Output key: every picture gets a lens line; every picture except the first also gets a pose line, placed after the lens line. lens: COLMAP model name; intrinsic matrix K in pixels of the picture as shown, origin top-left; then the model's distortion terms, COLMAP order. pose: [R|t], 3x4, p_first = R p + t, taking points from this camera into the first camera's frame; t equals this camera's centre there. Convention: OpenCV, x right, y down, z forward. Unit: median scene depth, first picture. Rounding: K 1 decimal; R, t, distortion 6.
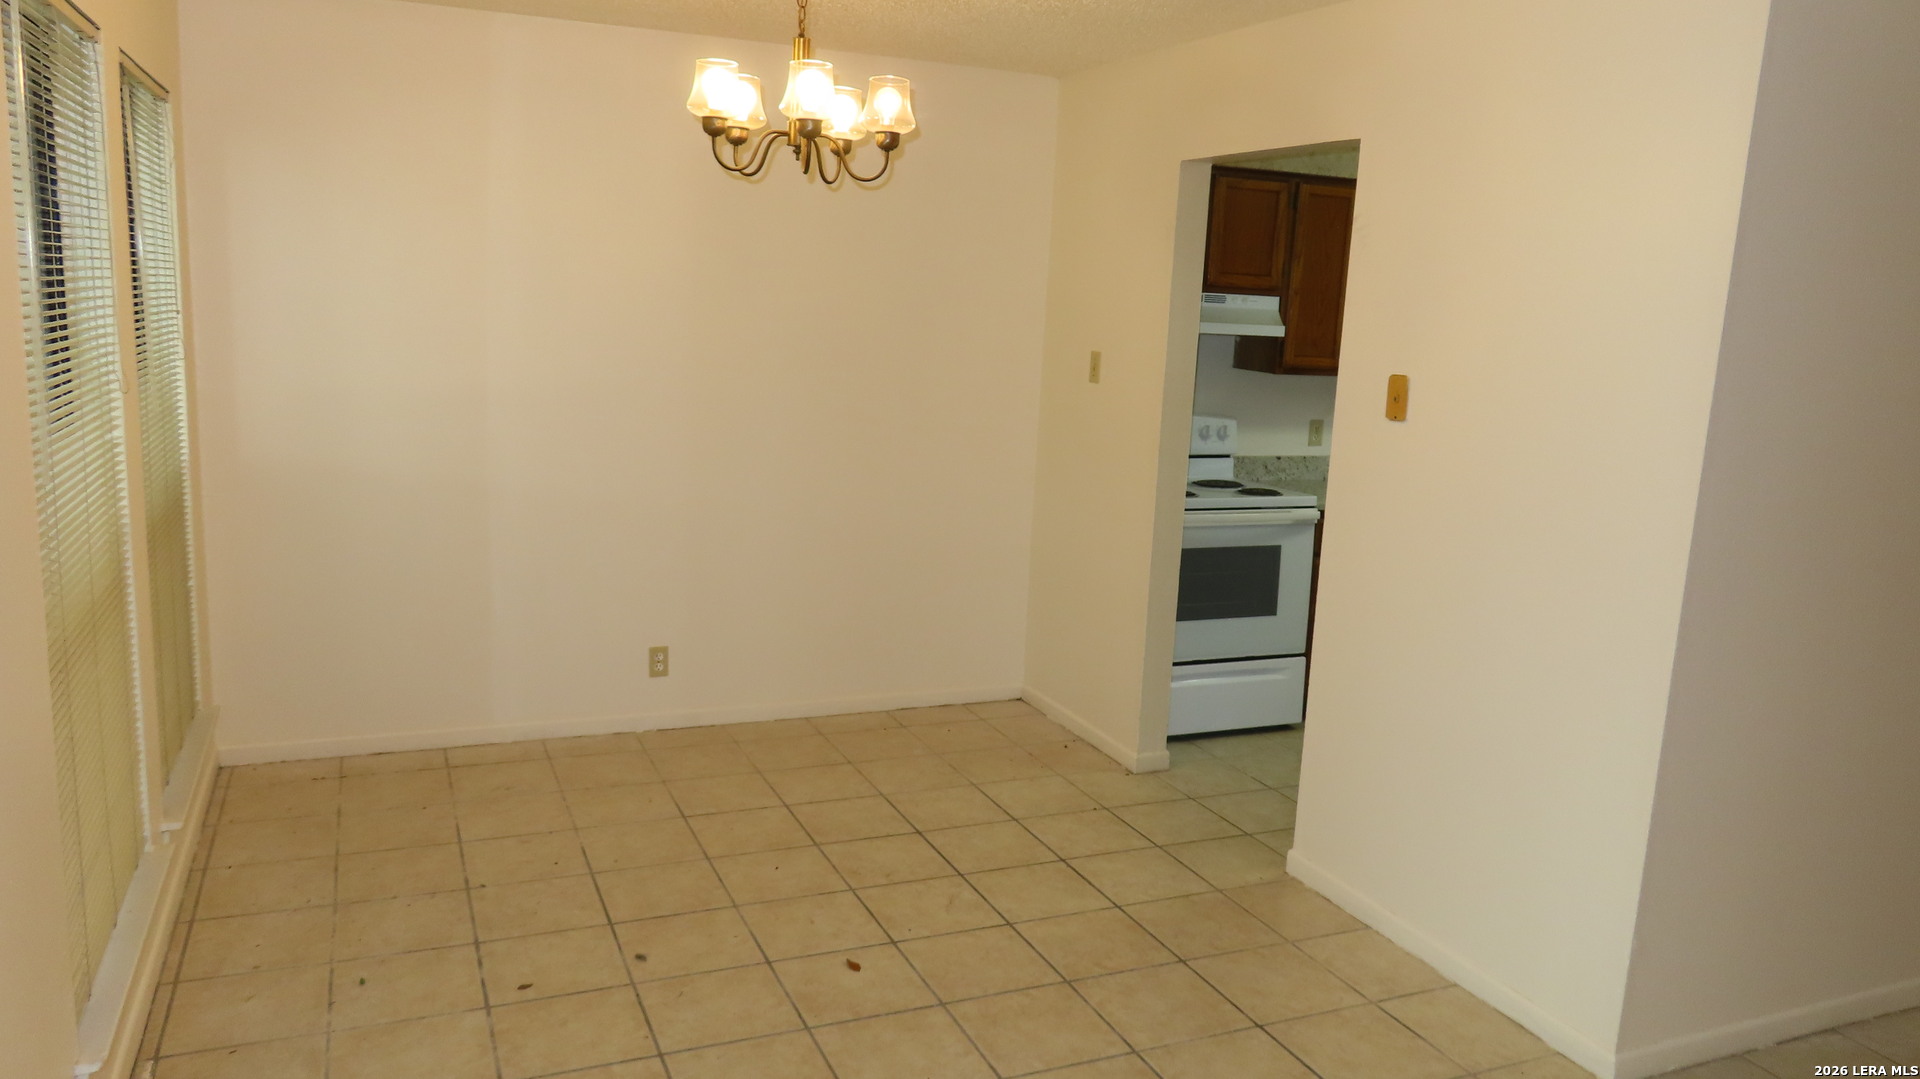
lens RADIAL K [[1374.3, 0, 960.7], [0, 1374.3, 540.4], [0, 0, 1]] dist [-0.022303, 0.002053]
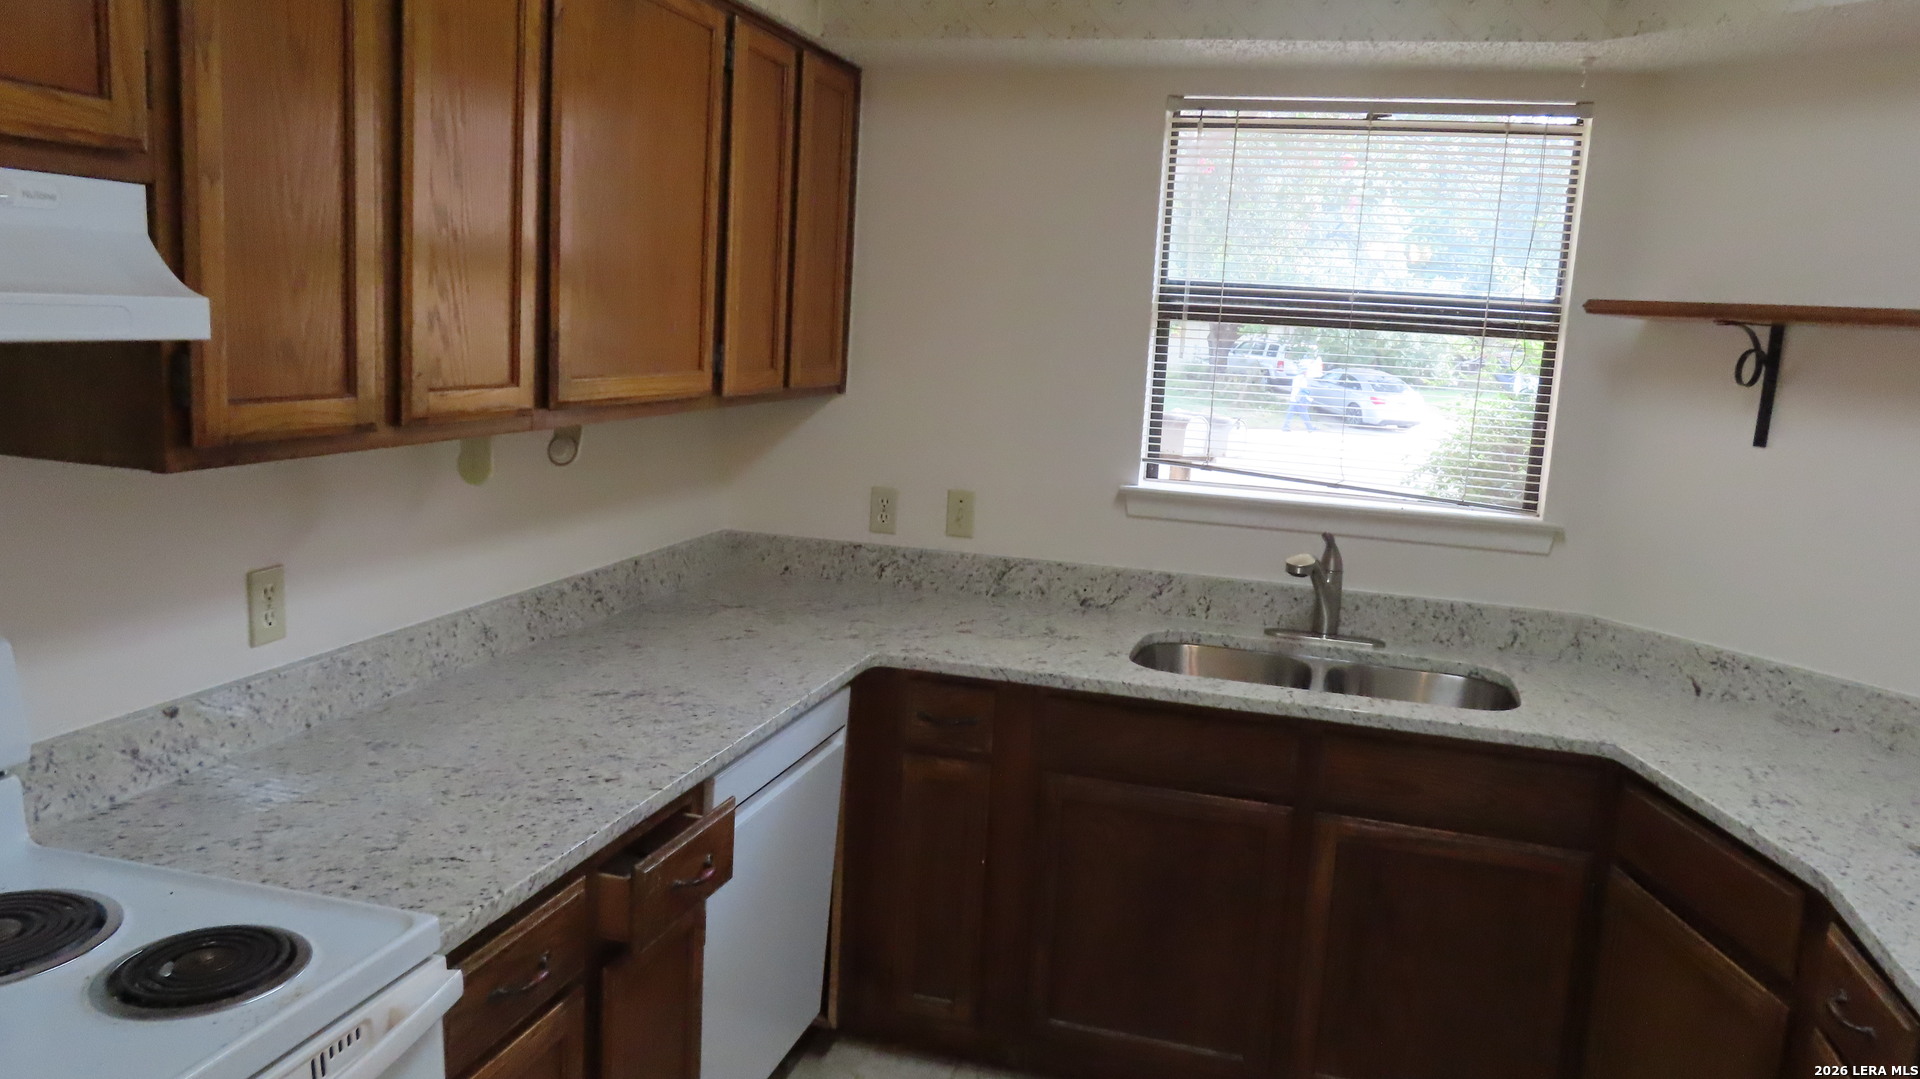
lens RADIAL K [[1374.3, 0, 957.9], [0, 1374.3, 541.1], [0, 0, 1]] dist [-0.022303, 0.002053]
pose [[0.634508, -0.137385, 0.760608, 0.123223], [0.107756, 0.990189, 0.088962, -0.116073], [-0.765368, 0.025513, 0.643087, 0.715185]]
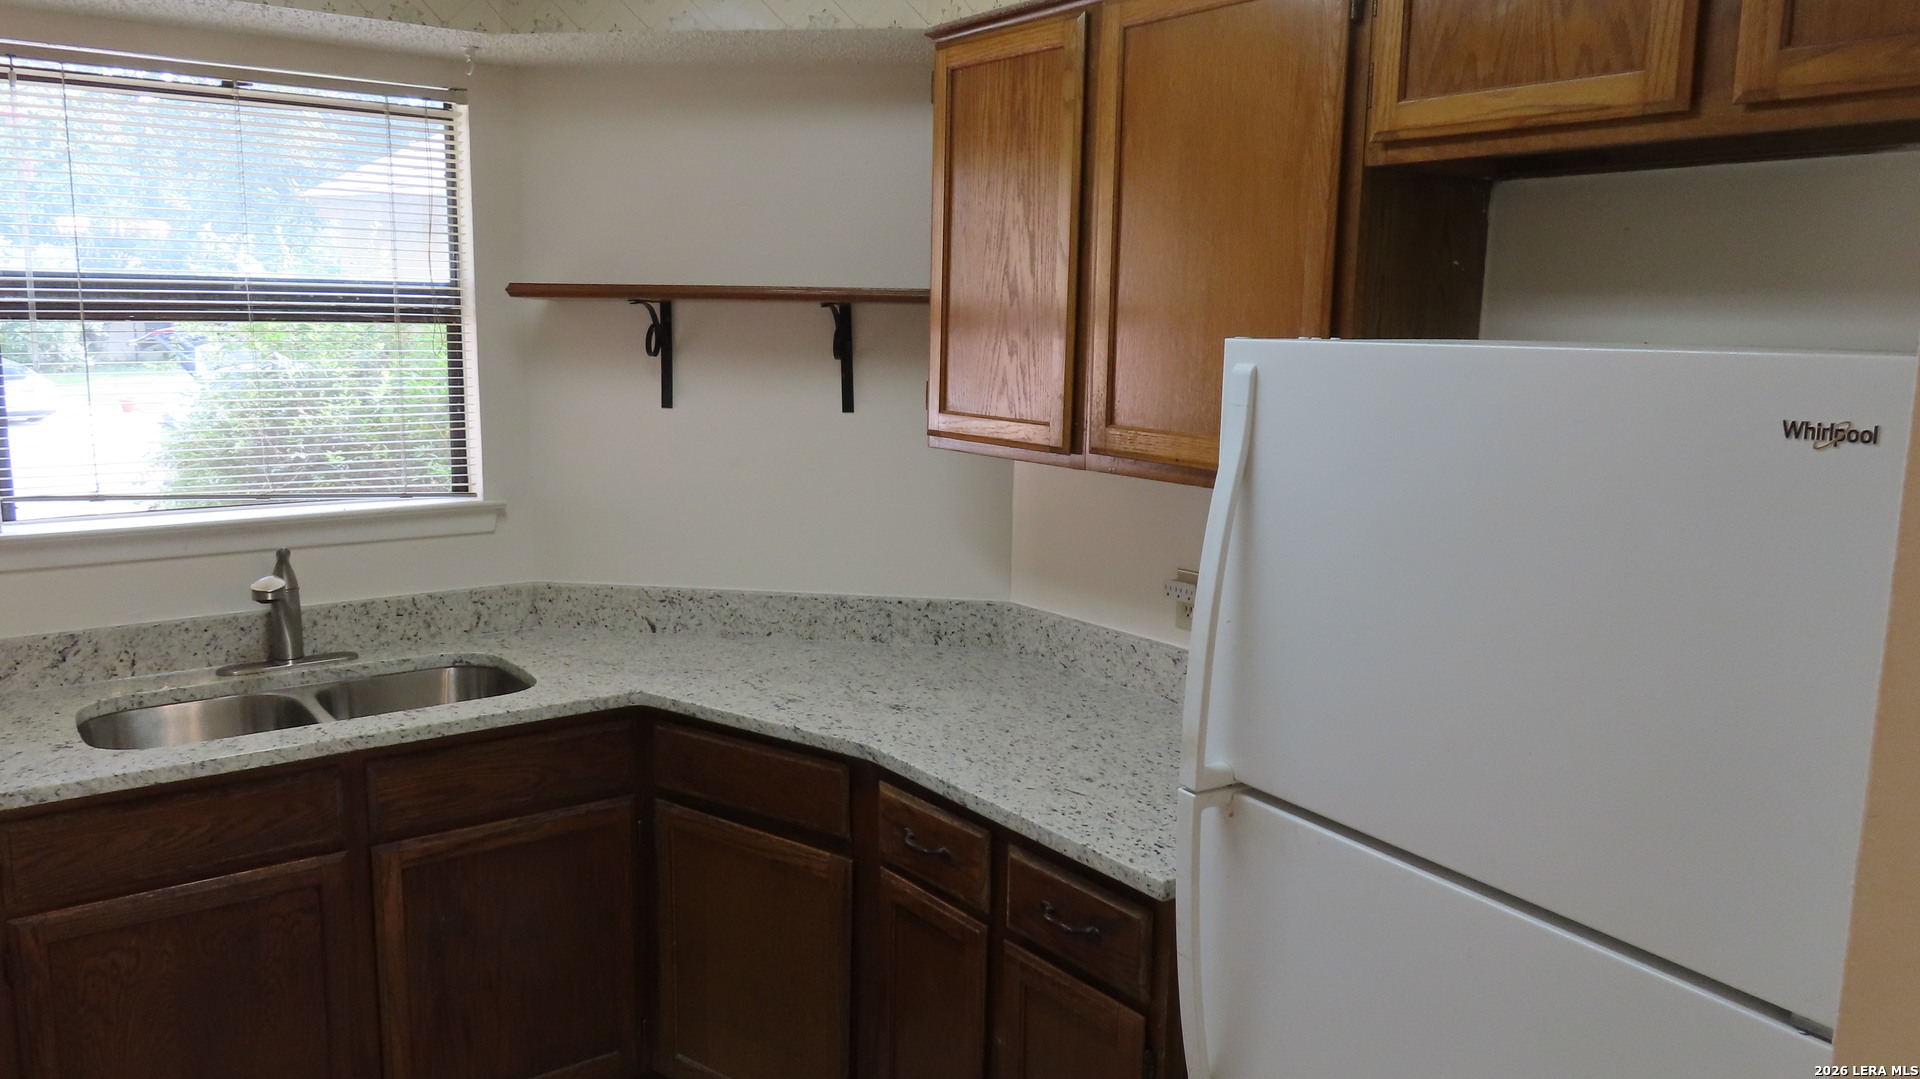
lens RADIAL K [[1374.3, 0, 957.5], [0, 1374.3, 537.9], [0, 0, 1]] dist [-0.022303, 0.002053]
pose [[-0.249177, -0.196222, 0.948371, 0.088008], [0.142751, 0.961121, 0.236366, -0.168214], [-0.957880, 0.194278, -0.211478, 0.952087]]
